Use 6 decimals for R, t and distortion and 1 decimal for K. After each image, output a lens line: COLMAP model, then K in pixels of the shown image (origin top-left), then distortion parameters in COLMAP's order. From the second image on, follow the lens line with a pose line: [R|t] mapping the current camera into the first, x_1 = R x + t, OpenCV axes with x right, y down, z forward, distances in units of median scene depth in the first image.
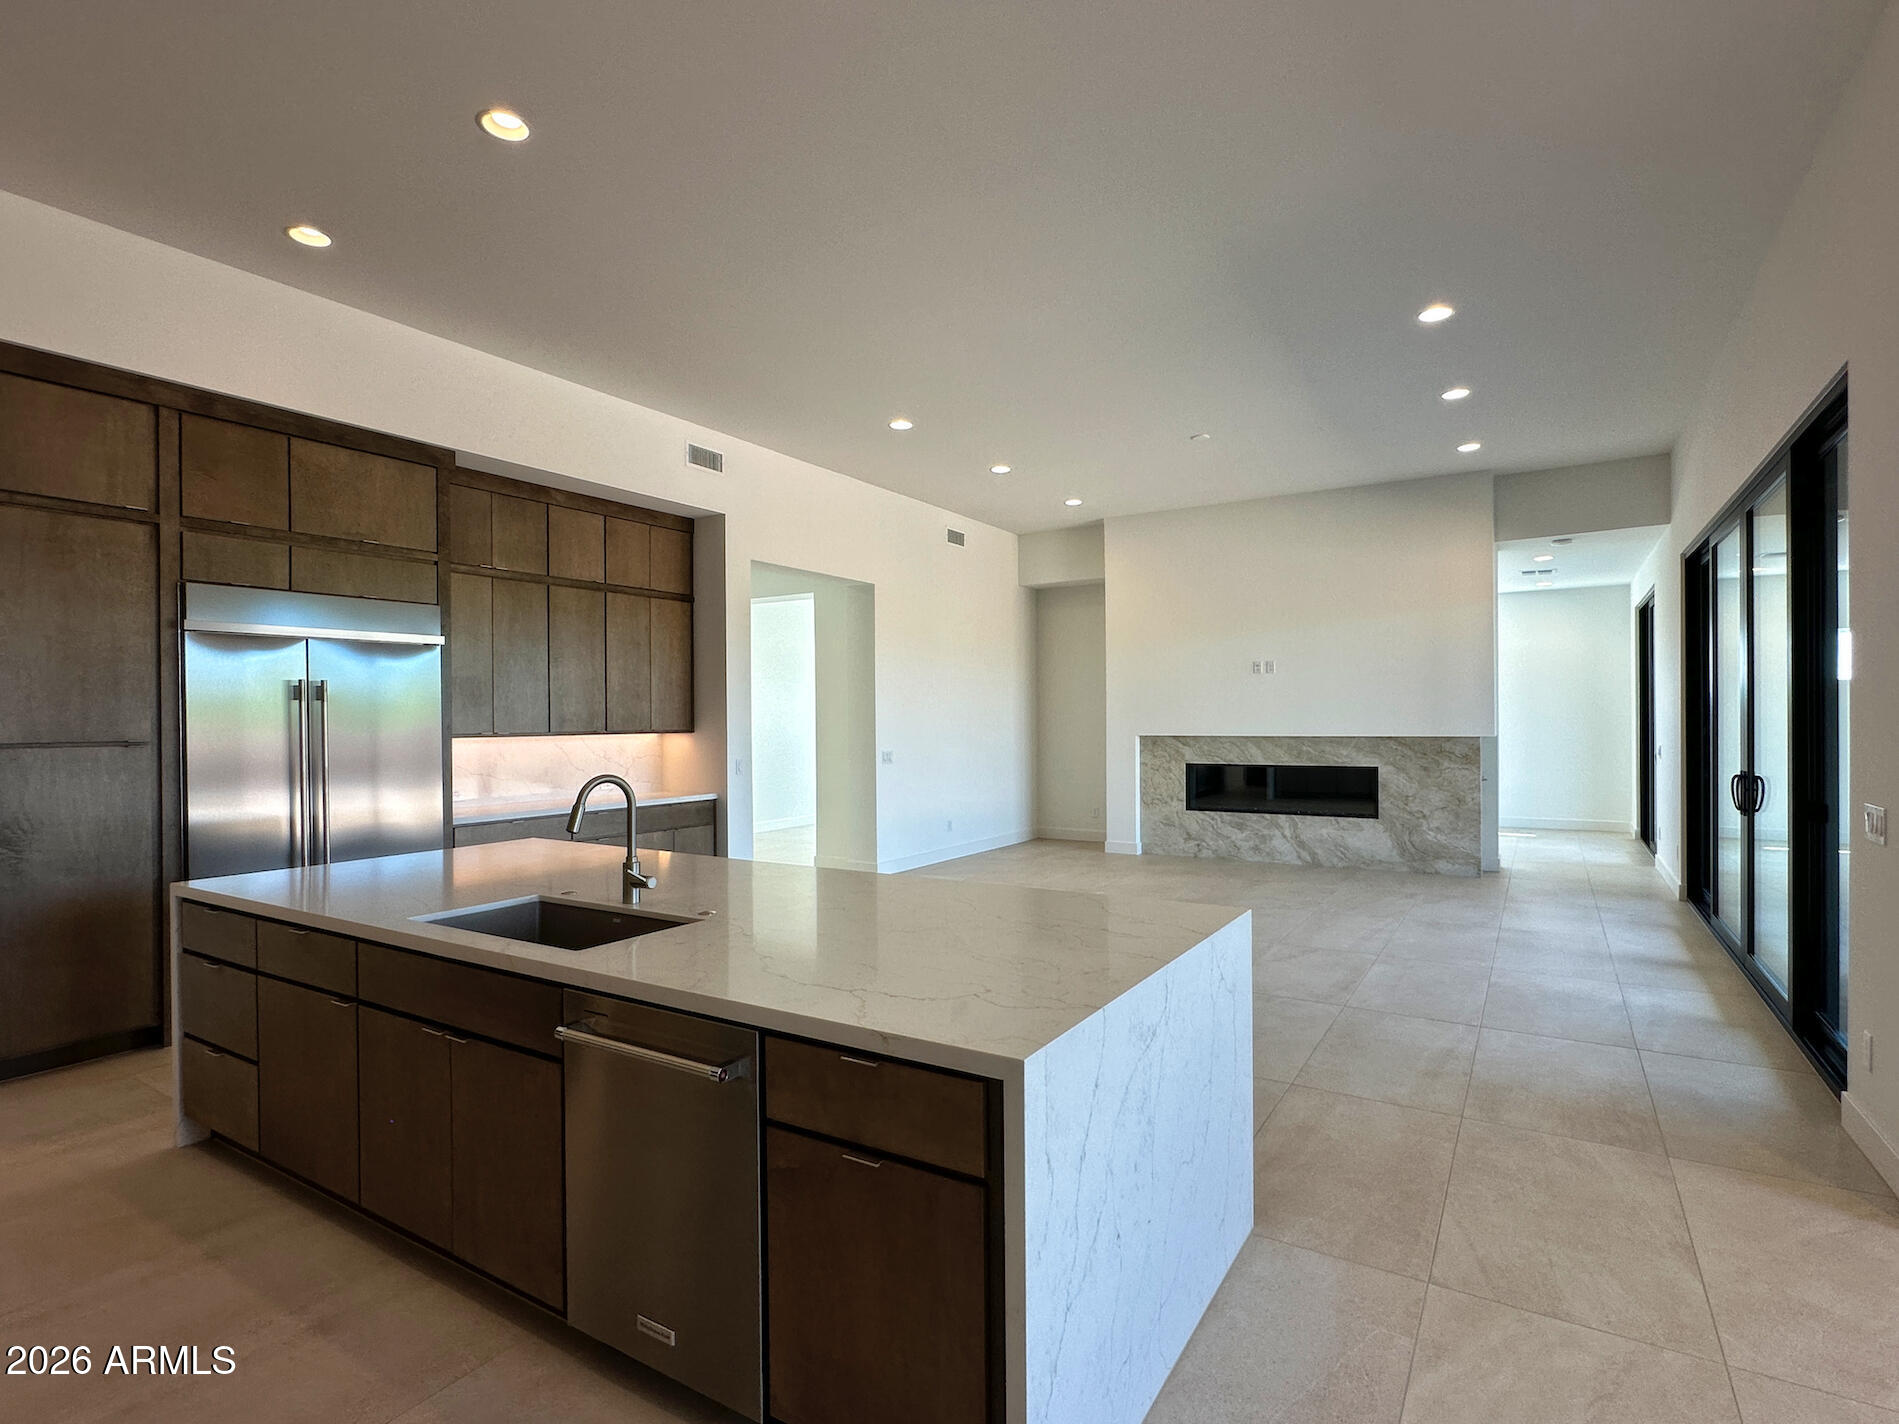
lens RADIAL K [[961.8, 0, 946.4], [0, 961.8, 720.1], [0, 0, 1]] dist [-0.005584, 0.002561]
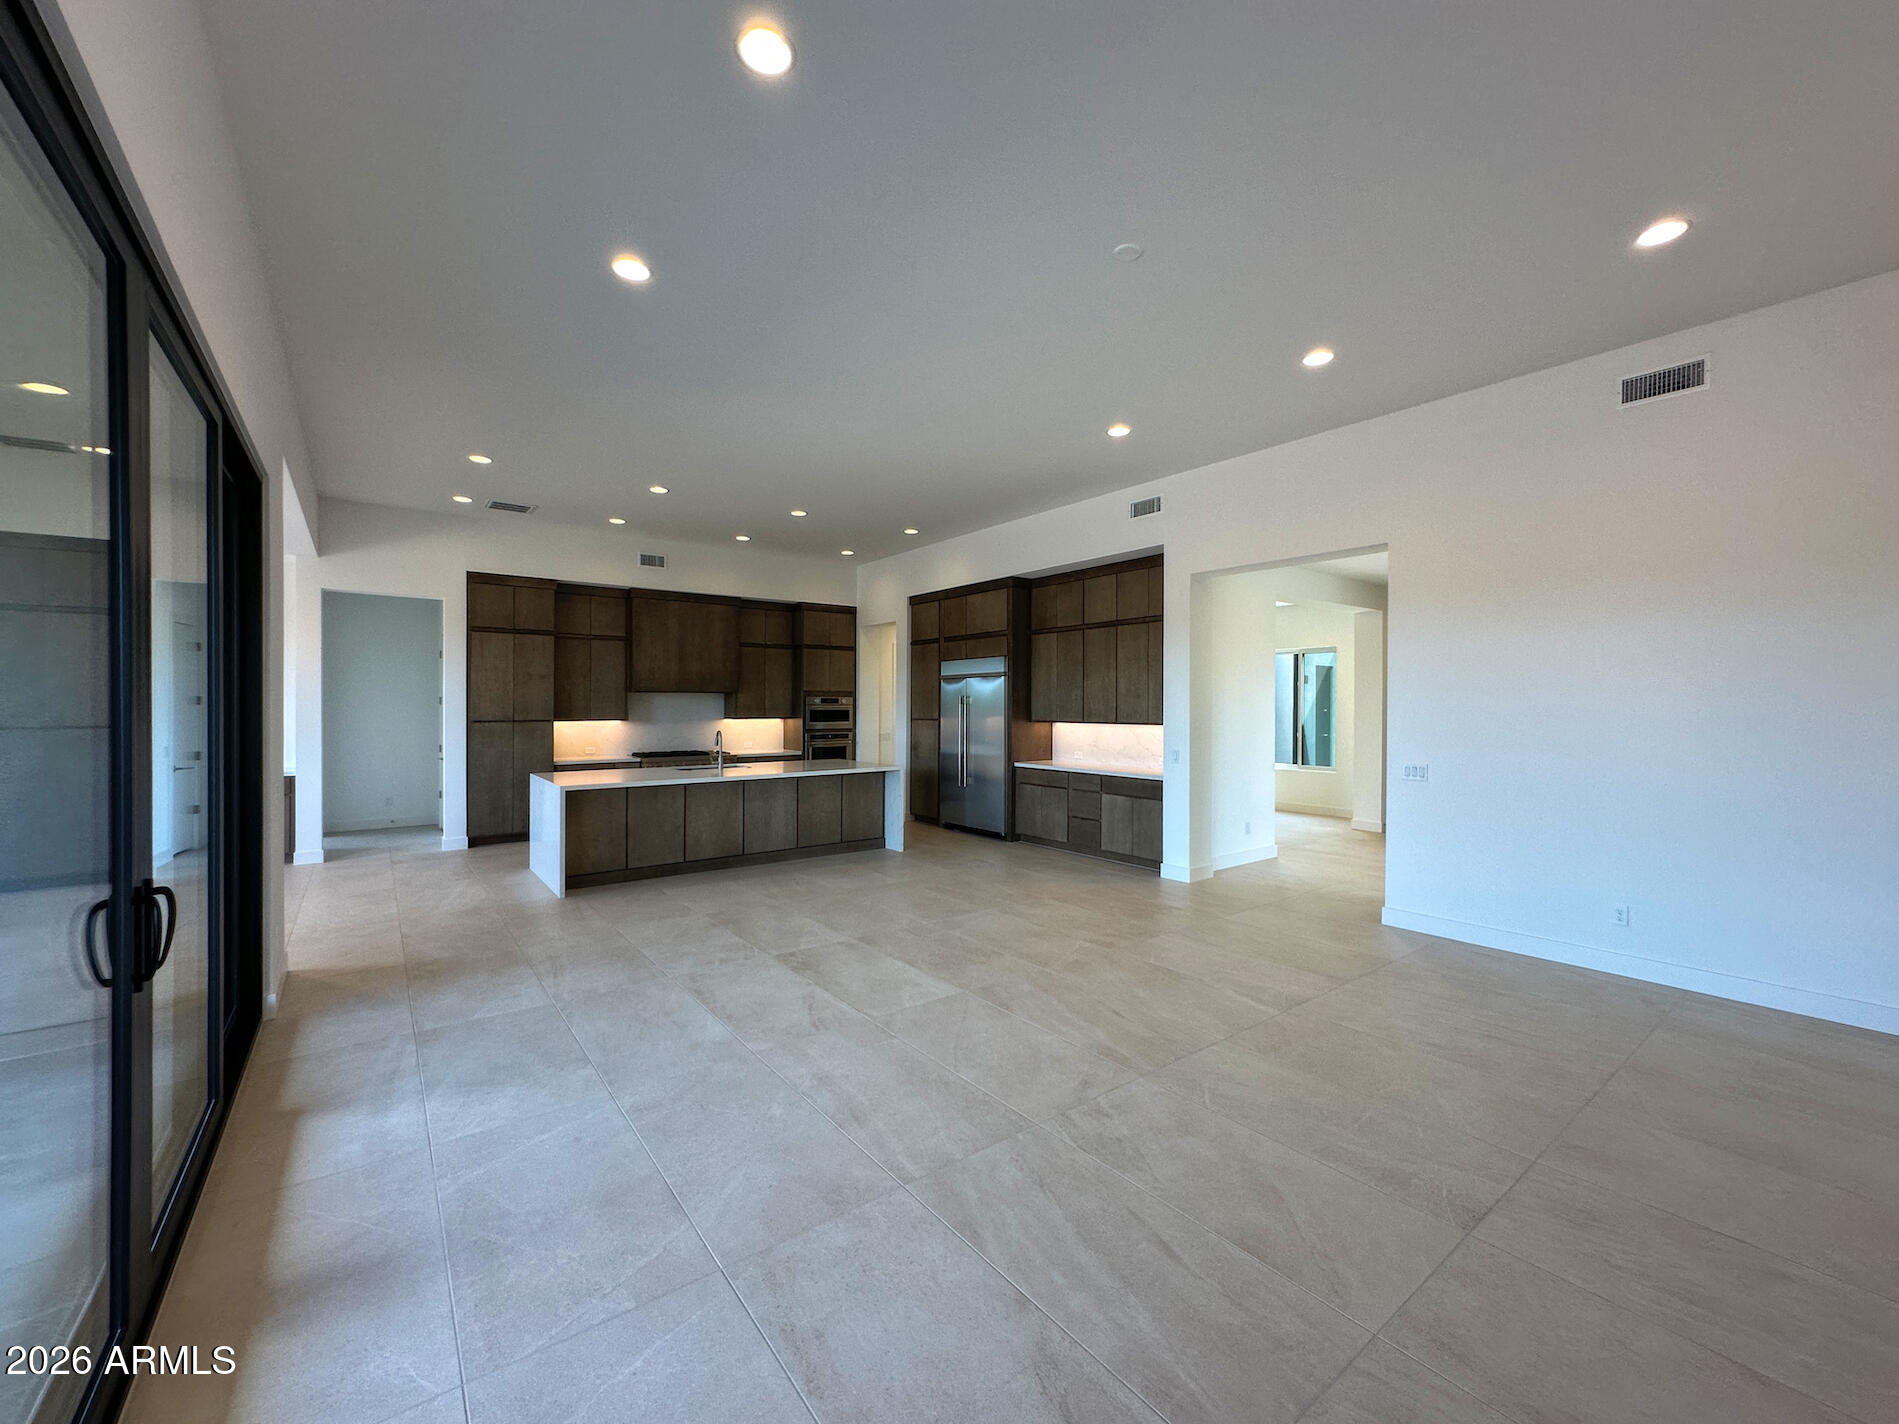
lens RADIAL K [[767.1, 0, 948.8], [0, 767.1, 712.4], [0, 0, 1]] dist [-0.004092, 0.000220]
pose [[-0.357578, 0.016168, -0.933743, 0.756680], [0.001351, 0.999858, 0.016796, -0.020789], [0.933882, 0.004745, -0.357549, 1.084848]]
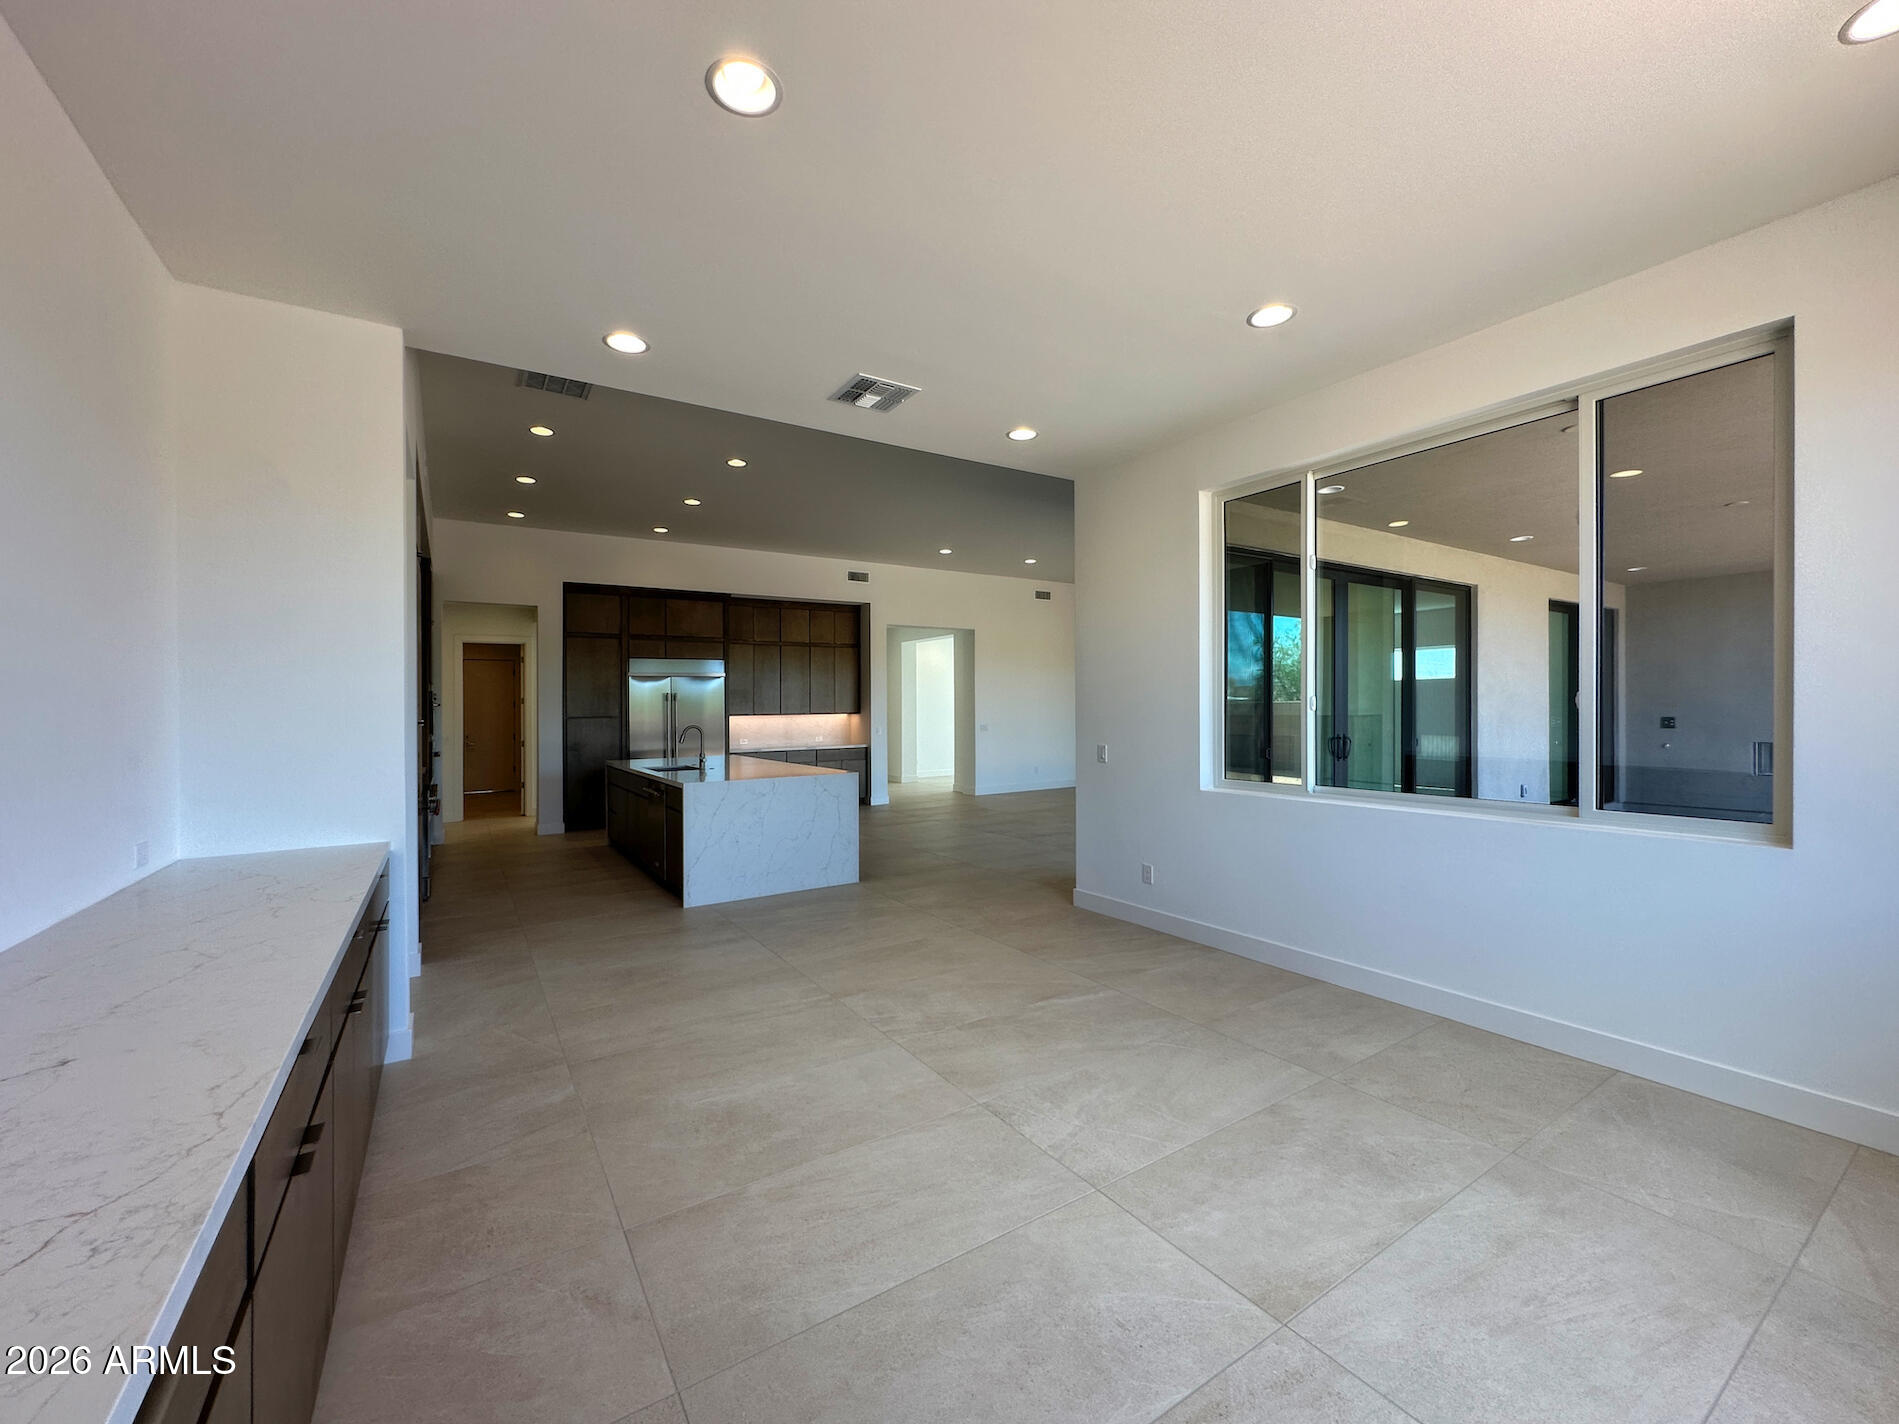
lens RADIAL K [[767.1, 0, 943.7], [0, 767.1, 702.5], [0, 0, 1]] dist [-0.004092, 0.000220]
pose [[0.906221, -0.009072, -0.422707, 0.567774], [0.006886, 0.999954, -0.006698, 0.001836], [0.422748, 0.003160, 0.906242, -0.362912]]
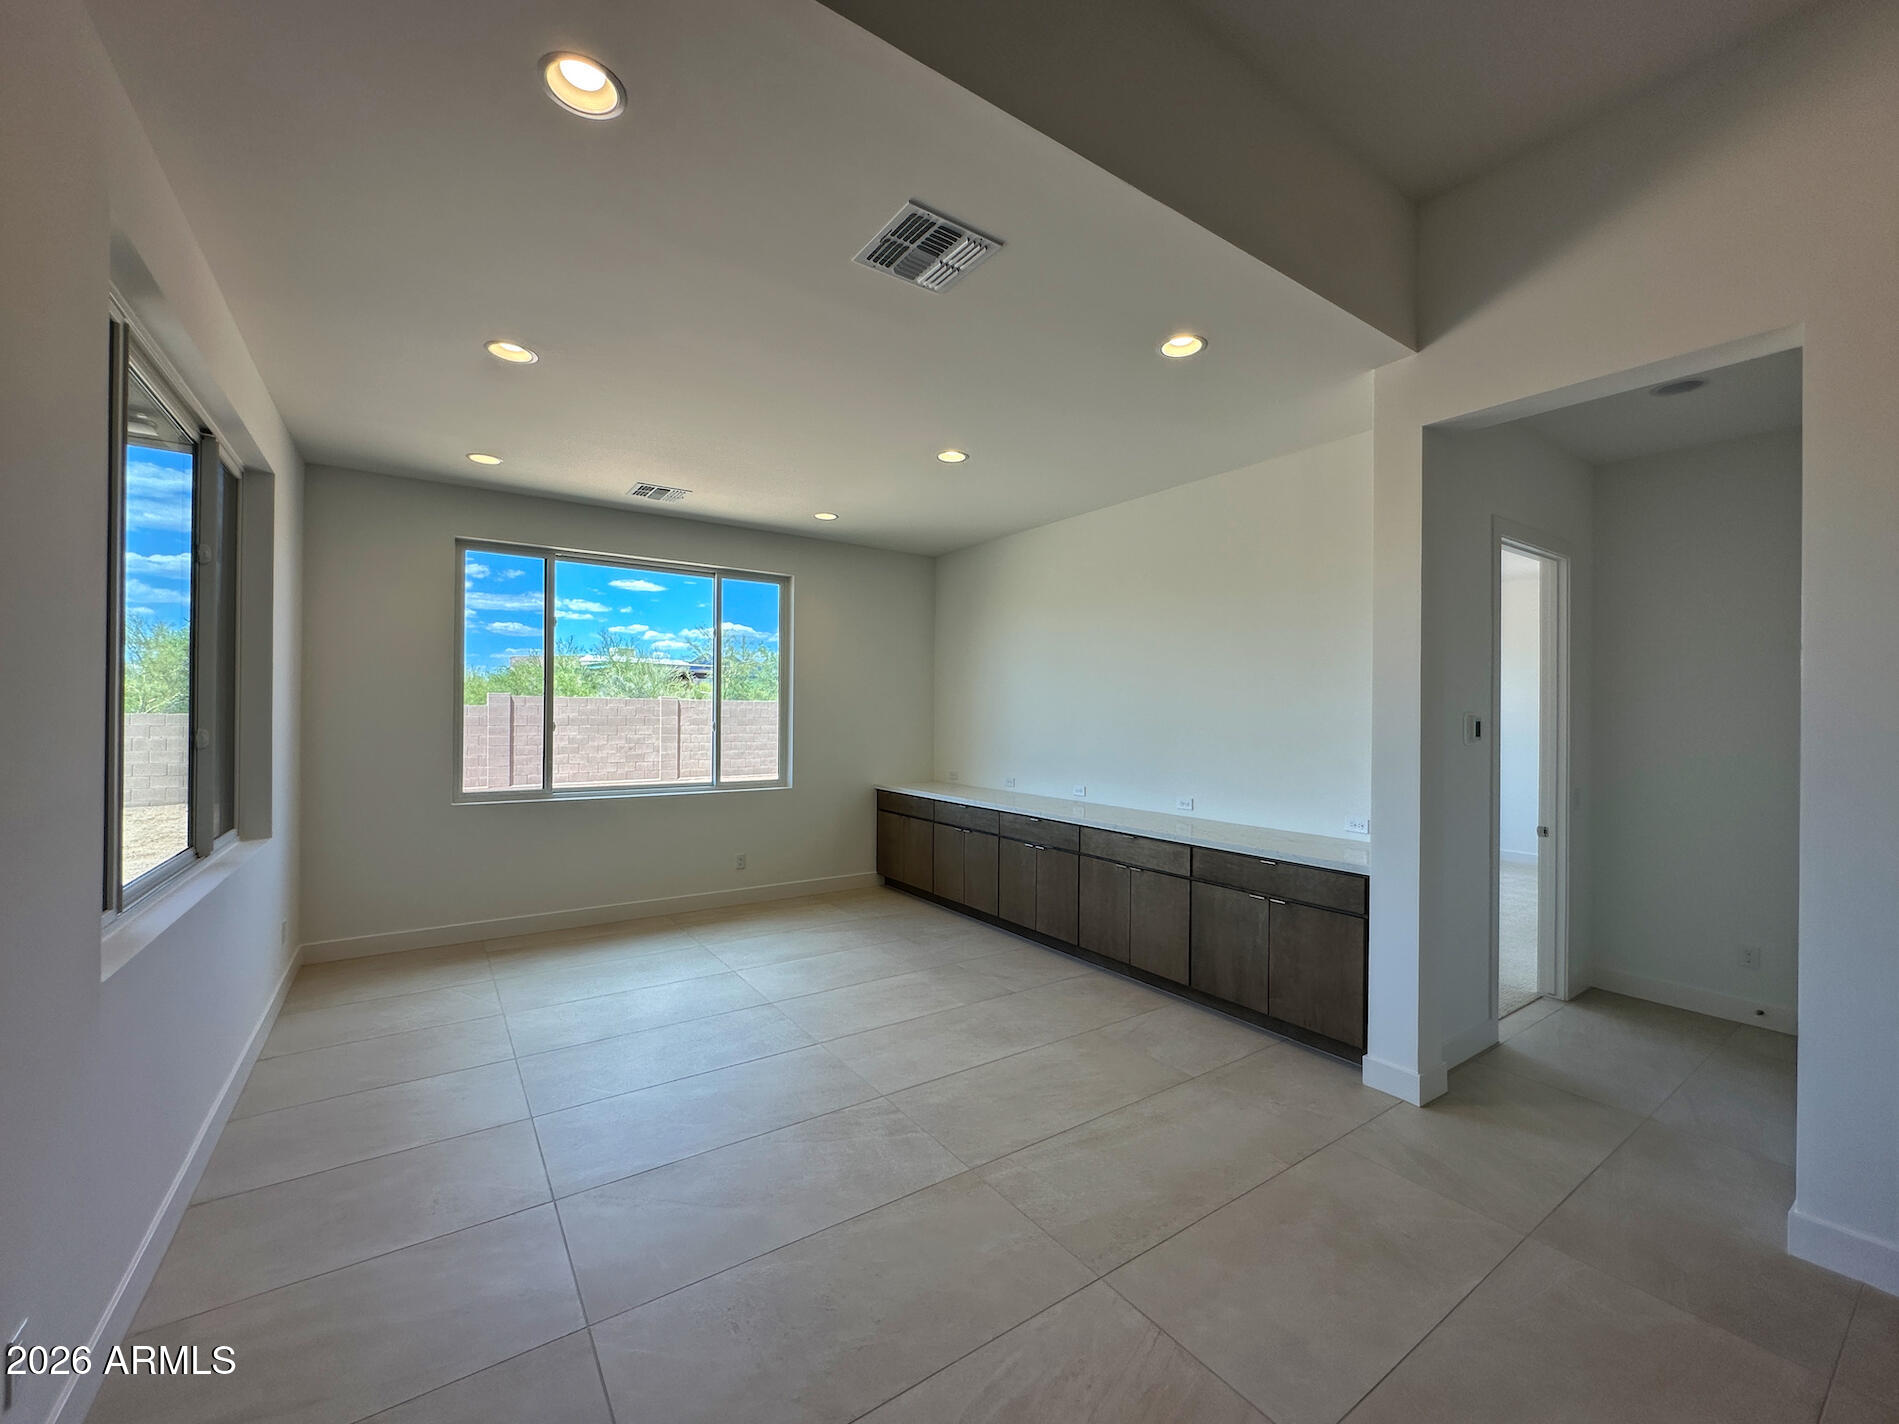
lens RADIAL K [[761.2, 0, 939.7], [0, 761.2, 706.2], [0, 0, 1]] dist [-0.006505, 0.002133]
pose [[-0.917246, 0.003926, 0.398302, 0.164089], [0.001105, 0.999973, -0.007312, -0.016163], [-0.398320, -0.006267, -0.917225, 0.389859]]
